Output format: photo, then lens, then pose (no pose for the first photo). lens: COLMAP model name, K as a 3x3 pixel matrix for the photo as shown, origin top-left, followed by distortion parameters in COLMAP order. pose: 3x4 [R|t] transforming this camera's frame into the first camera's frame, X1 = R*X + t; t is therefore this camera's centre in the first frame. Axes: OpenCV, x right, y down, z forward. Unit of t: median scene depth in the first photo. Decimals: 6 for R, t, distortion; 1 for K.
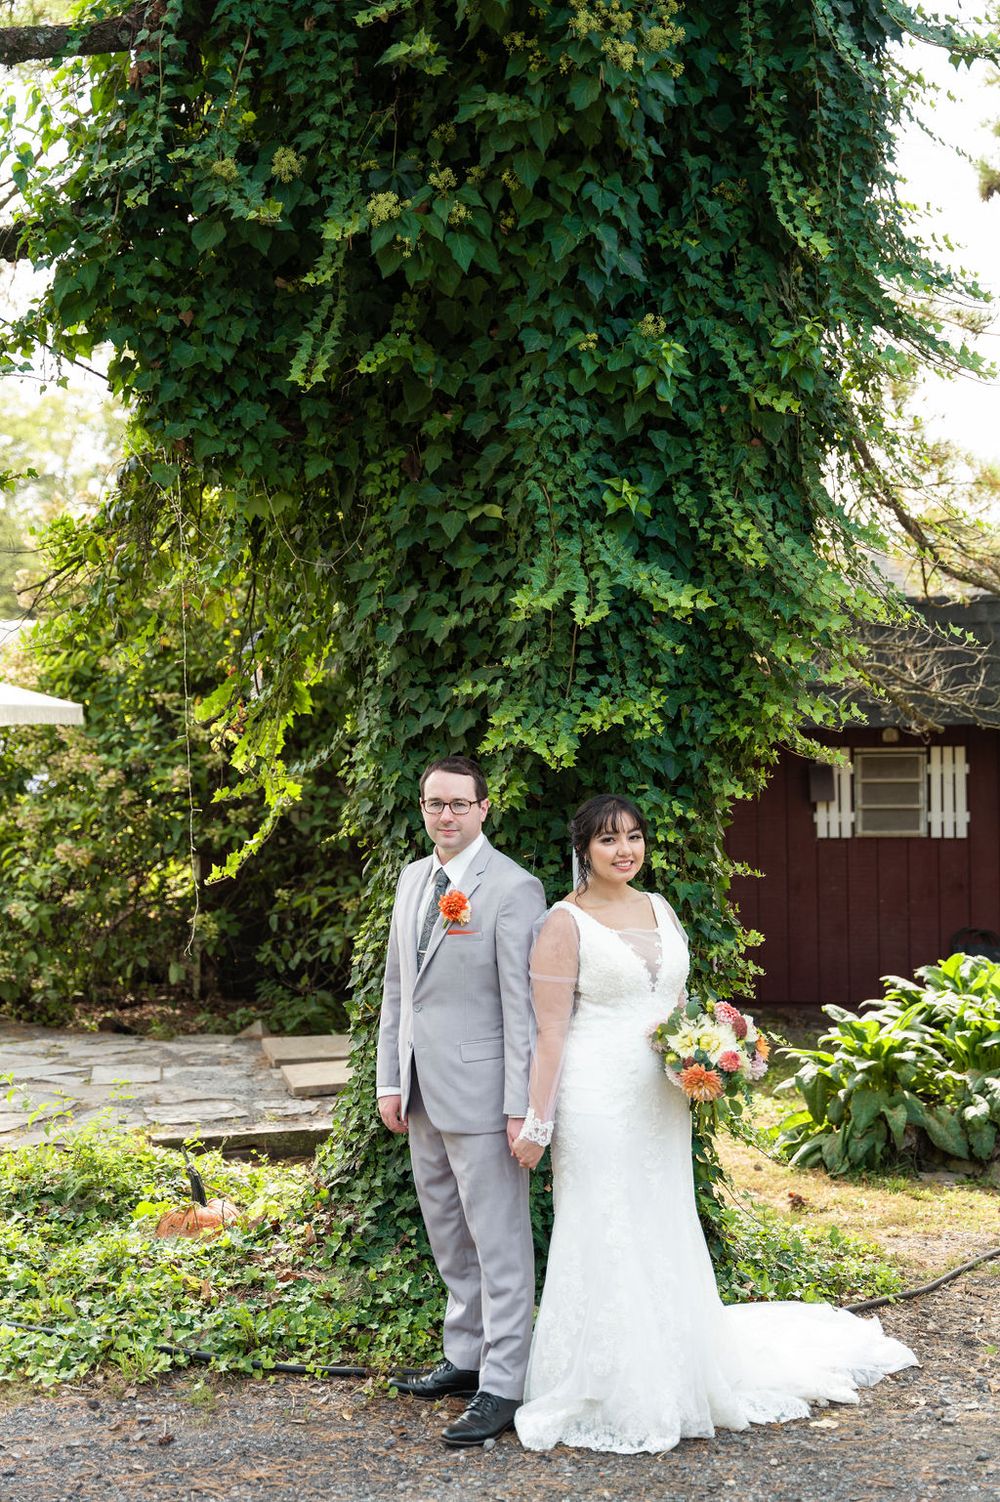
lens RADIAL K [[2136.8, 0, 500.0], [0, 2136.8, 751.0], [0, 0, 1]] dist [0.020290, 0.017839]
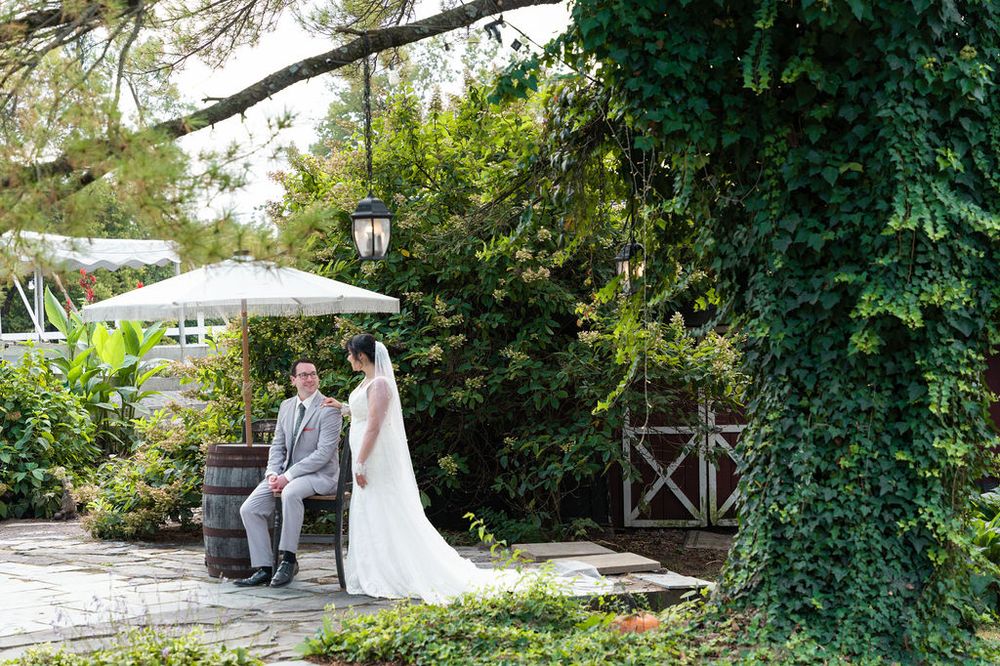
lens RADIAL K [[1925.8, 0, 500.0], [0, 1925.8, 348.8], [0, 0, 1]] dist [0.042907, 0.157596]
pose [[0.998513, -0.000630, 0.054507, -0.349989], [0.000881, 0.999989, -0.004575, 0.029577], [-0.054504, 0.004616, 0.998503, -0.423405]]
